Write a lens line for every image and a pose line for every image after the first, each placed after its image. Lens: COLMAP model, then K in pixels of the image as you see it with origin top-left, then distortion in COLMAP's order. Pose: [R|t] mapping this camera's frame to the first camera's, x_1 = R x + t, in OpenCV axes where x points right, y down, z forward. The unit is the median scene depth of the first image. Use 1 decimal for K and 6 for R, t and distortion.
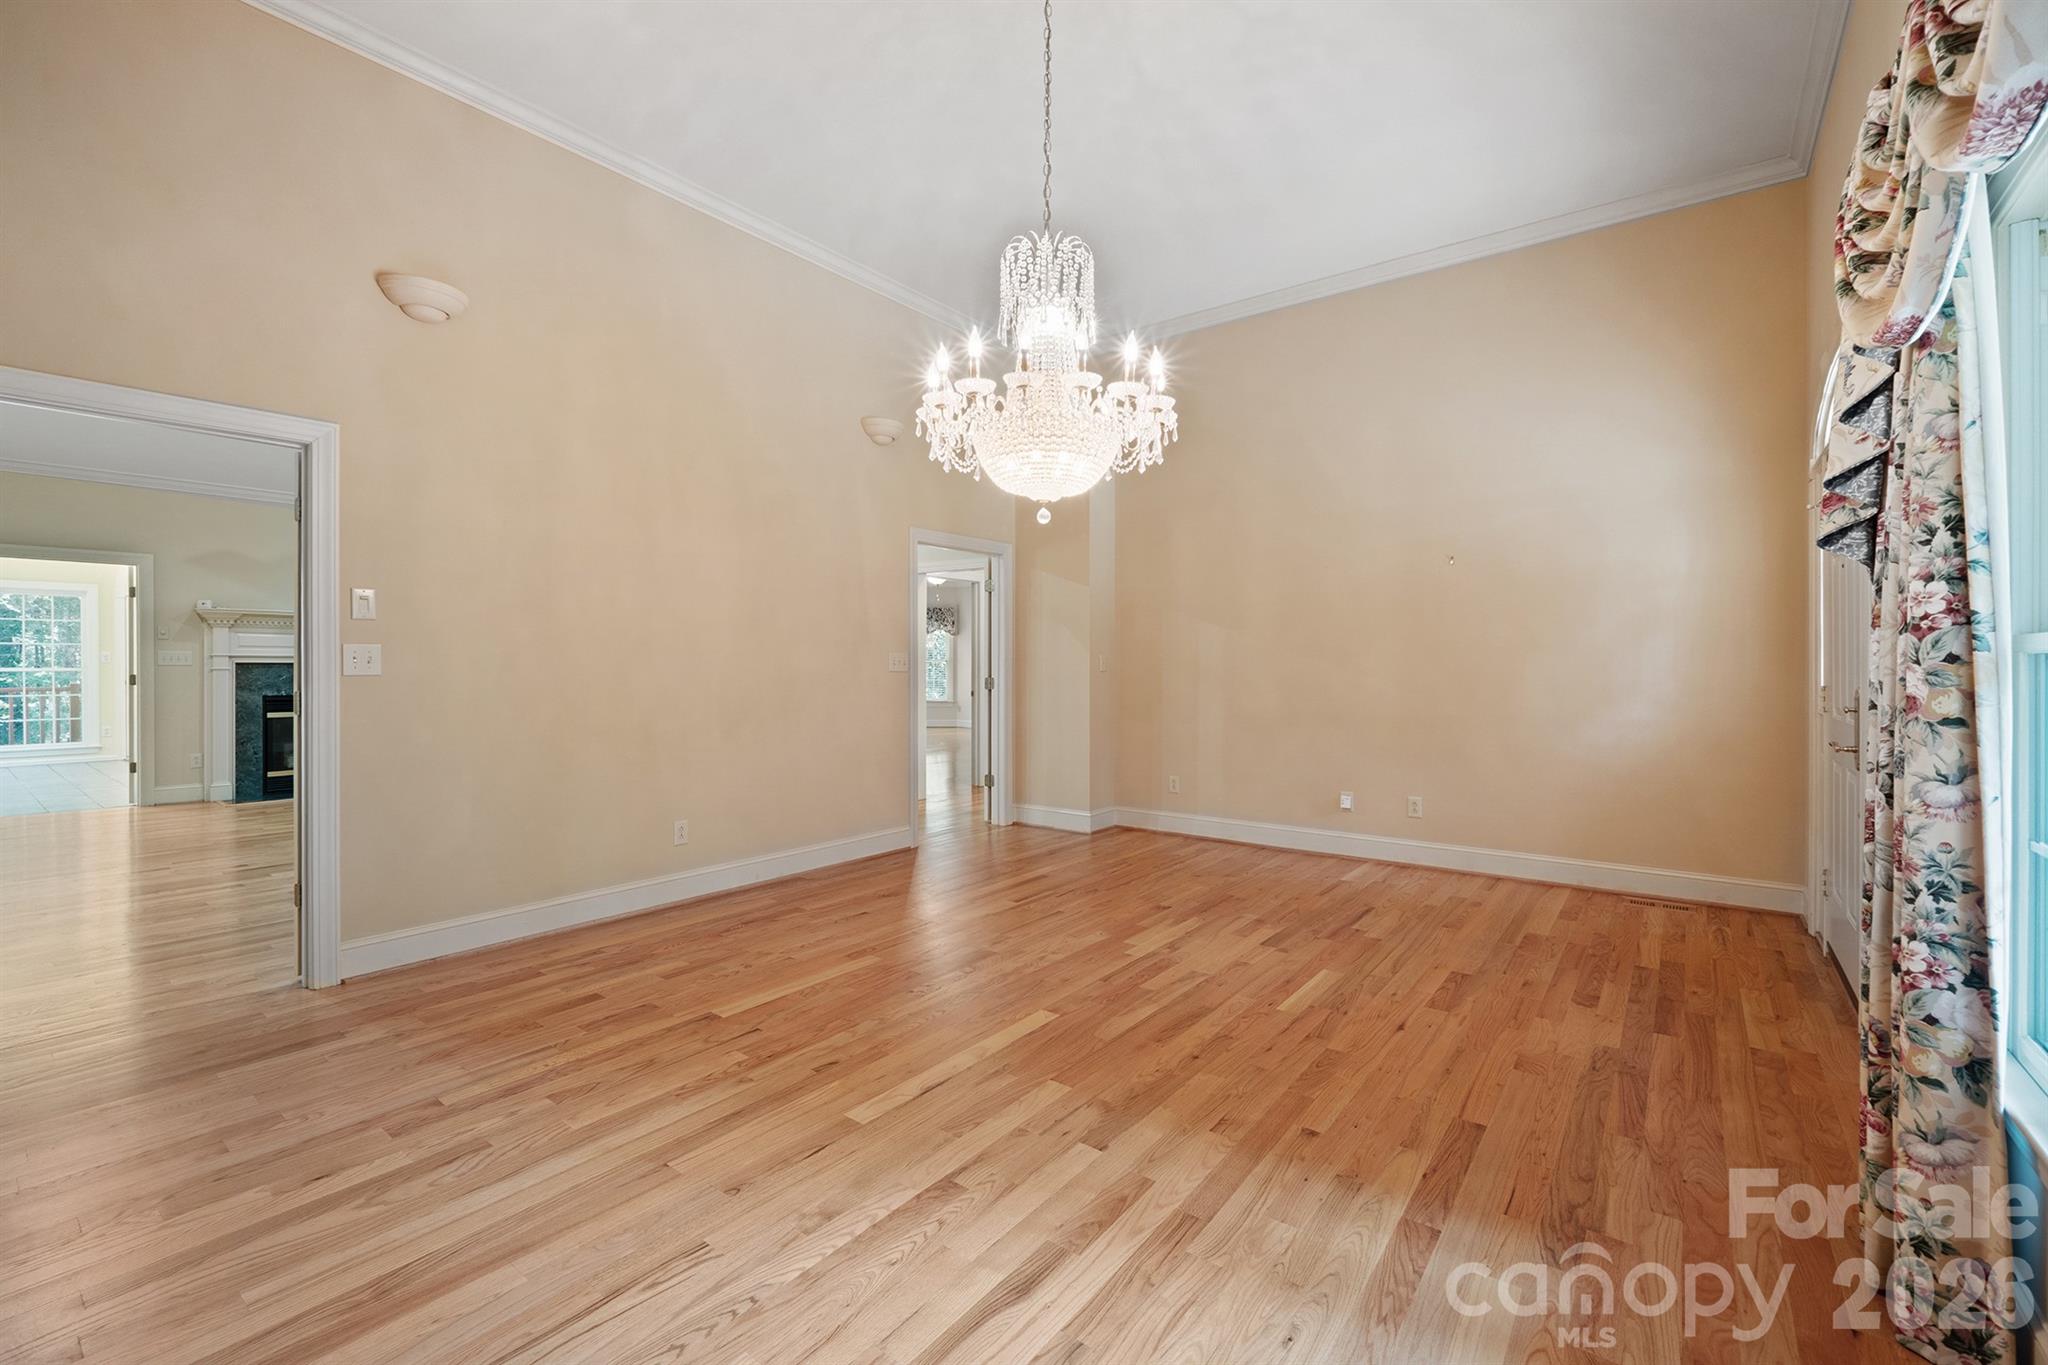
lens RADIAL K [[870.7, 0, 1030.9], [0, 870.7, 660.9], [0, 0, 1]] dist [-0.006851, 0.000018]
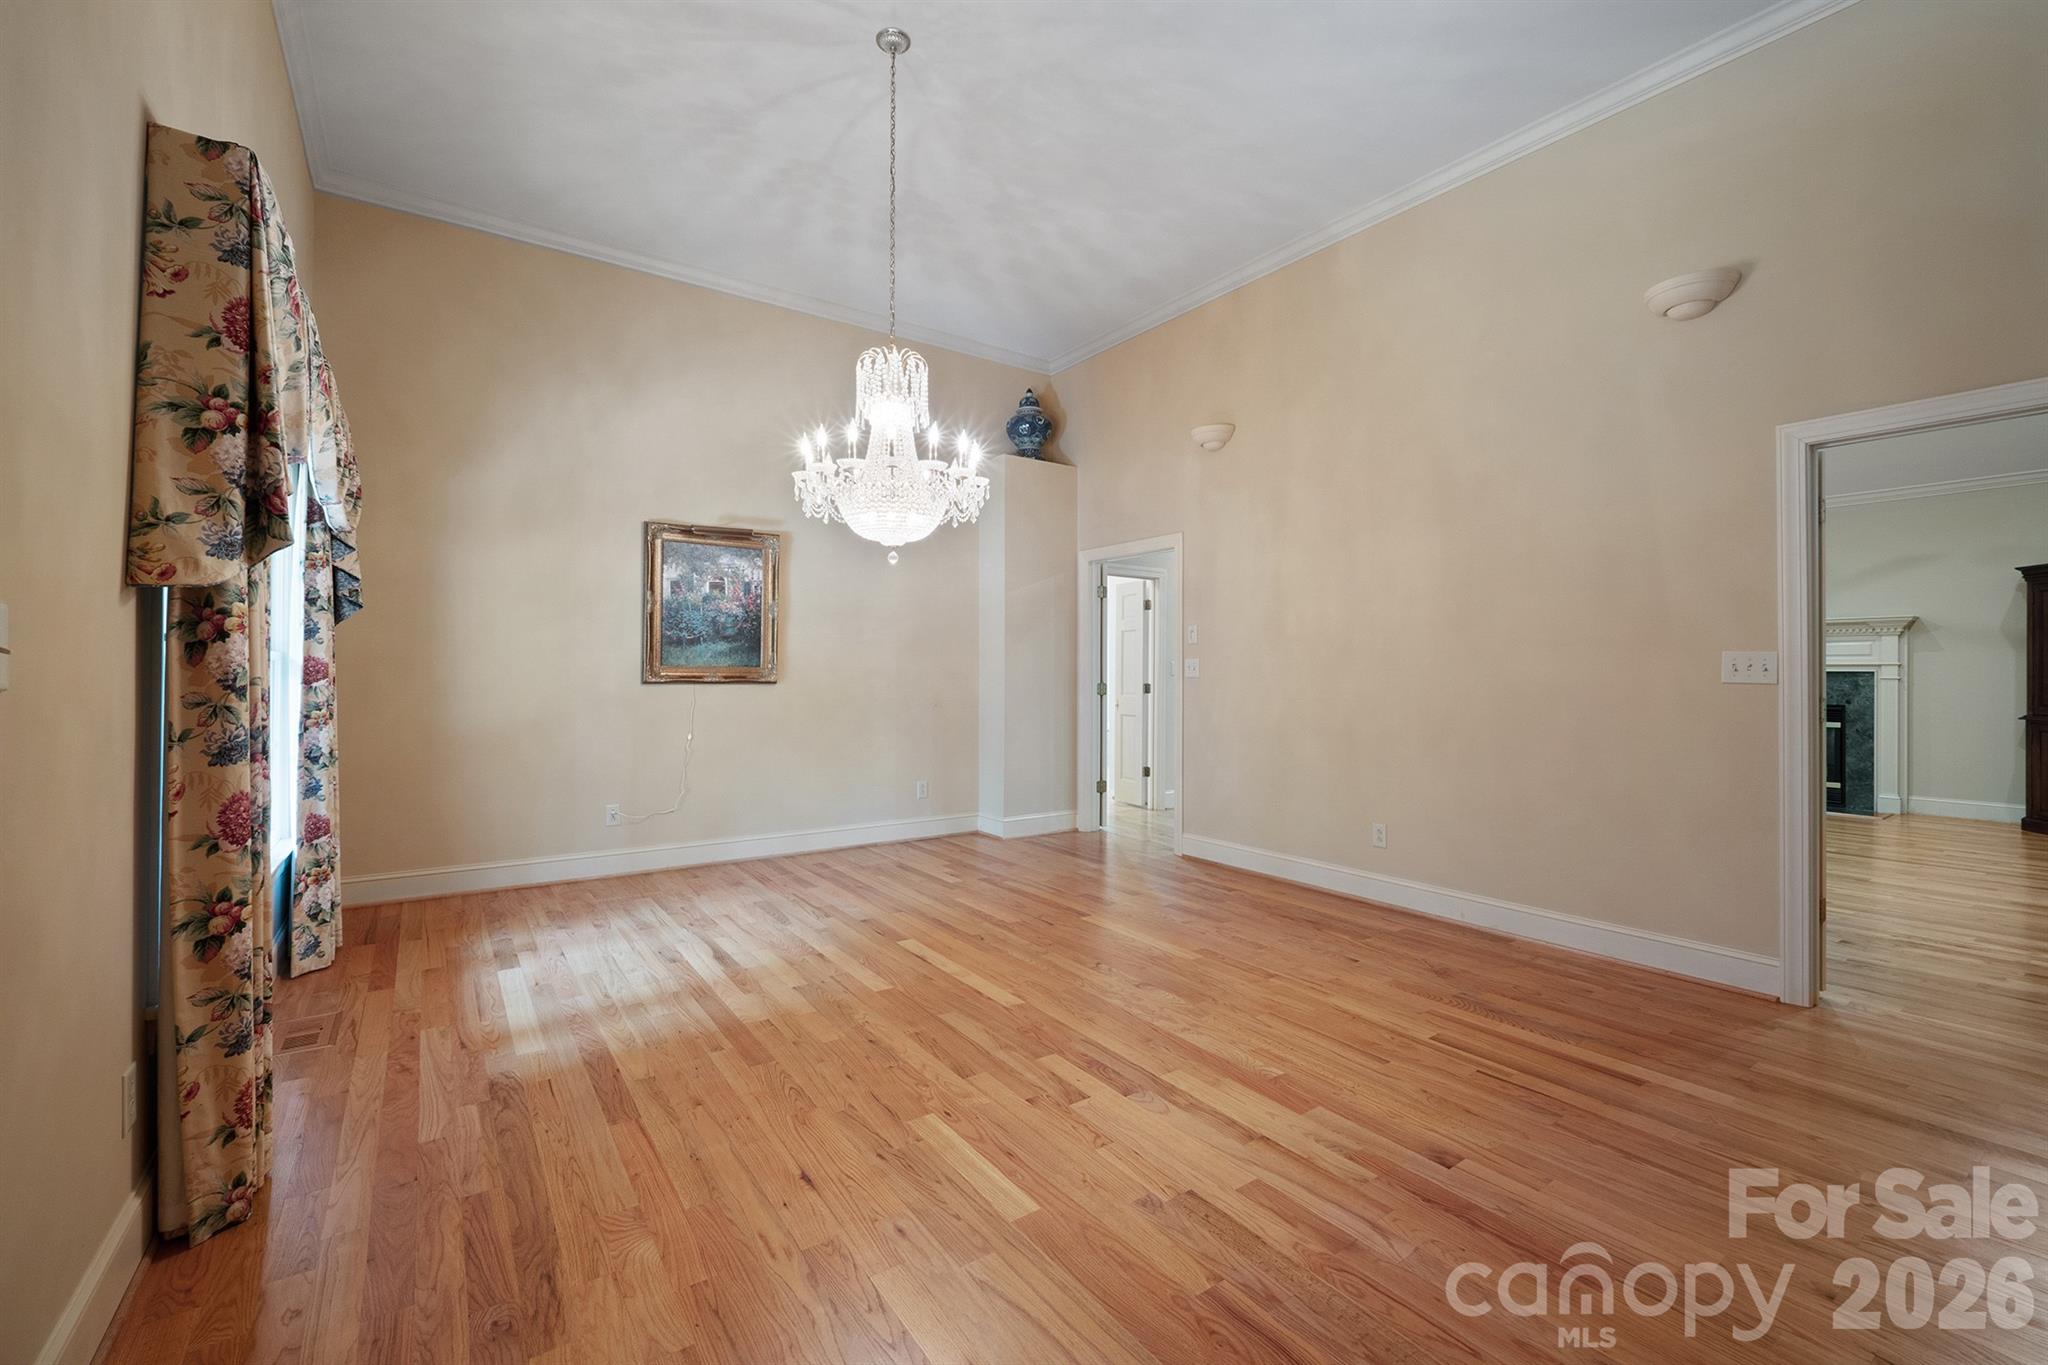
lens RADIAL K [[853.1, 0, 1027.8], [0, 853.1, 669.2], [0, 0, 1]] dist [-0.006238, -0.000017]
pose [[-0.305678, -0.003667, -0.952128, 0.930264], [-0.000047, 0.999993, -0.003836, 0.007128], [0.952135, -0.001127, -0.305676, 1.245030]]
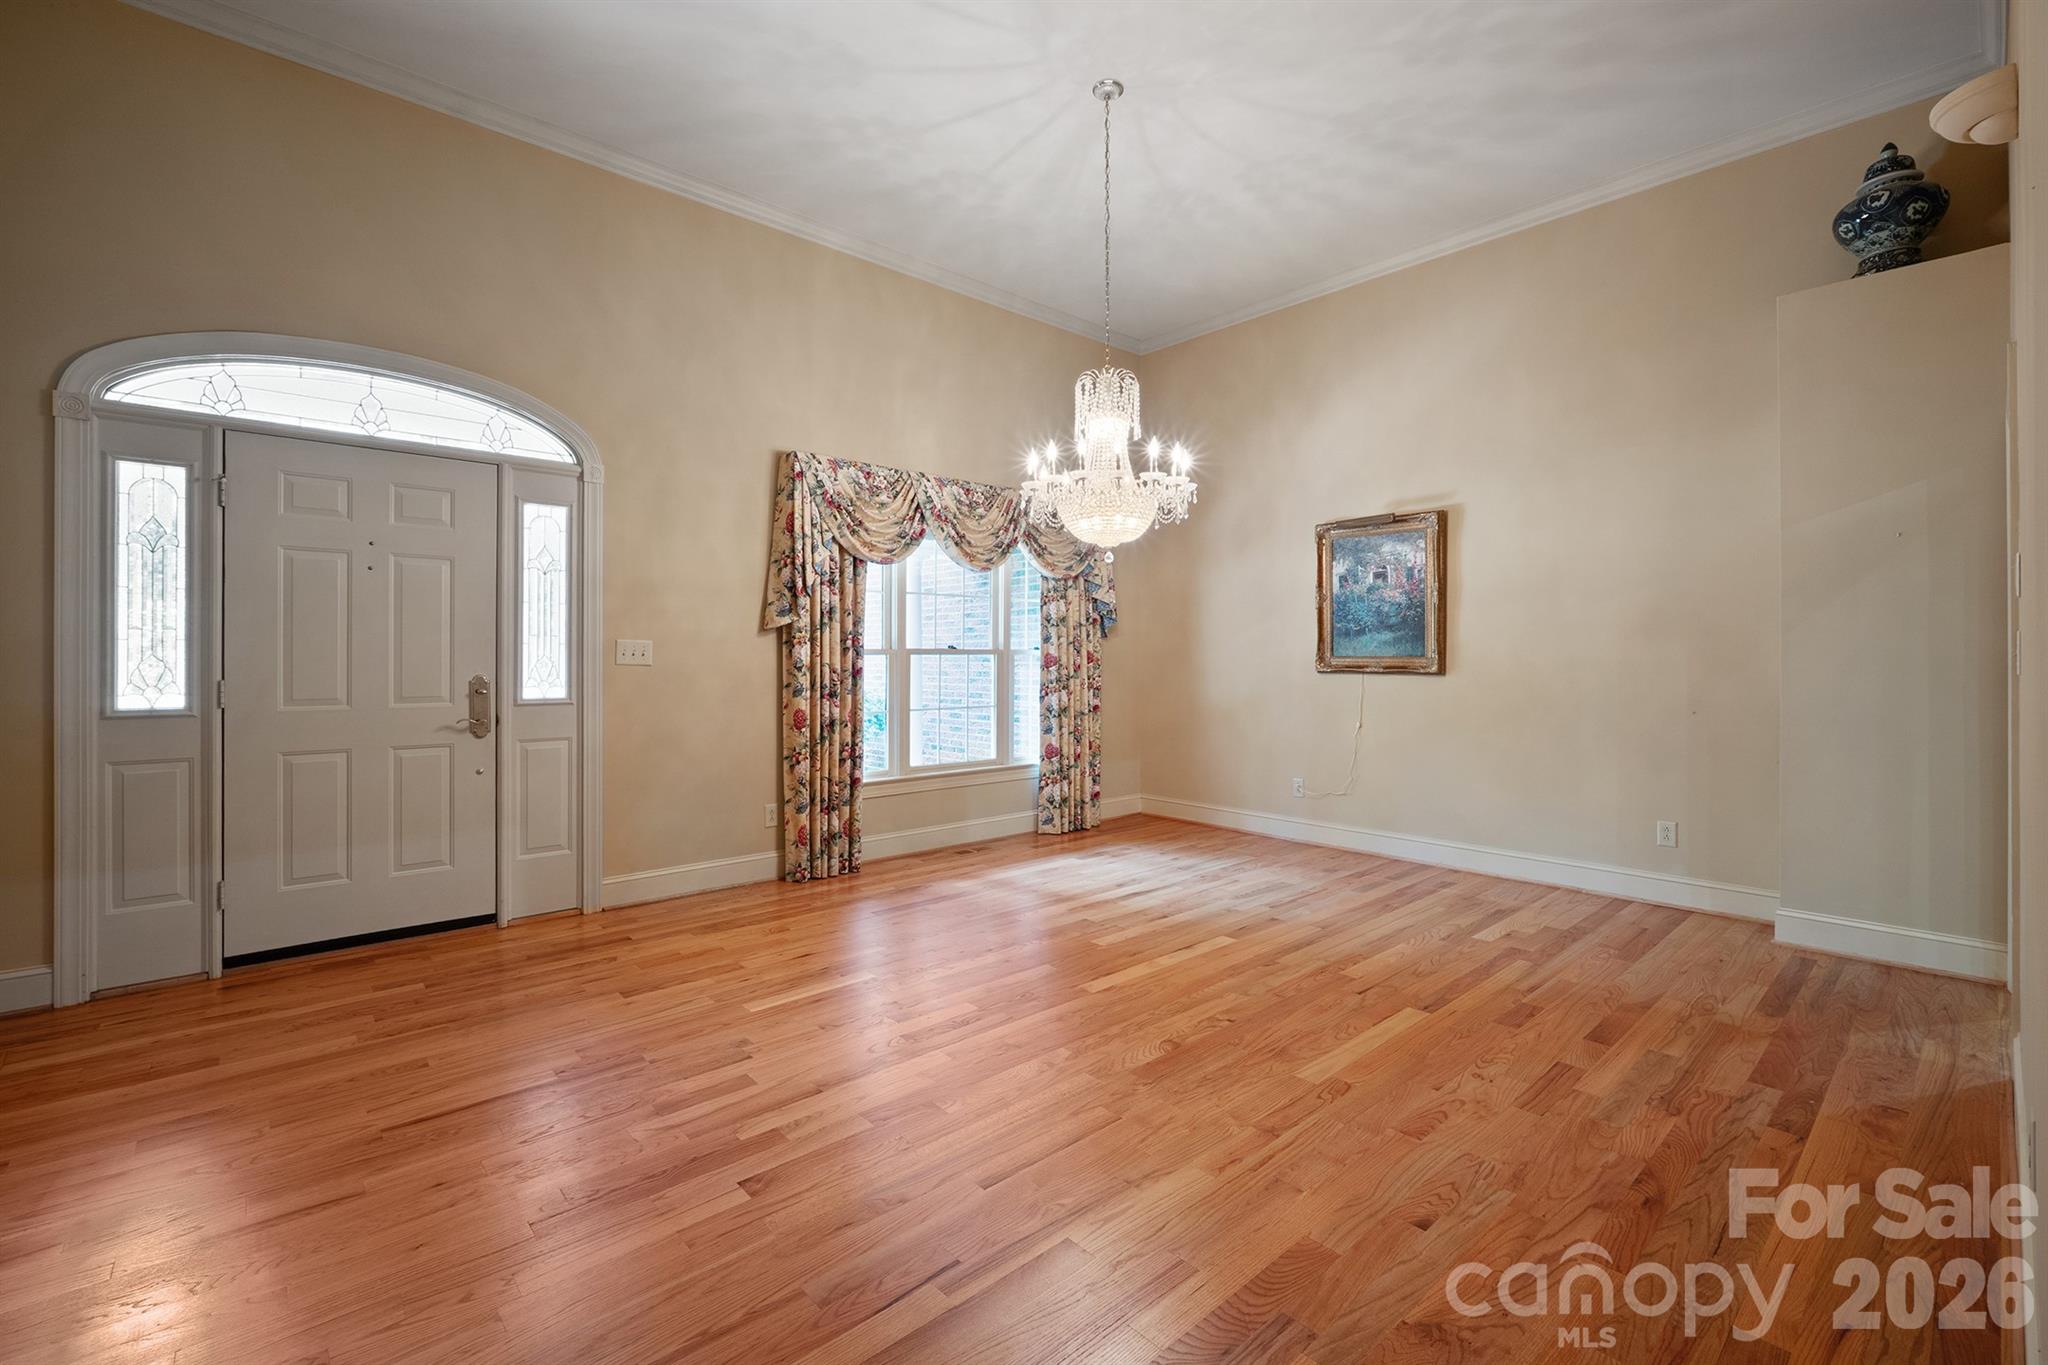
lens RADIAL K [[870.7, 0, 1030.9], [0, 870.7, 660.9], [0, 0, 1]] dist [-0.006851, 0.000018]
pose [[-0.981750, -0.001780, 0.190170, -0.105547], [-0.002185, 0.999996, -0.001920, 0.008635], [-0.190165, -0.002300, -0.981749, 1.923508]]
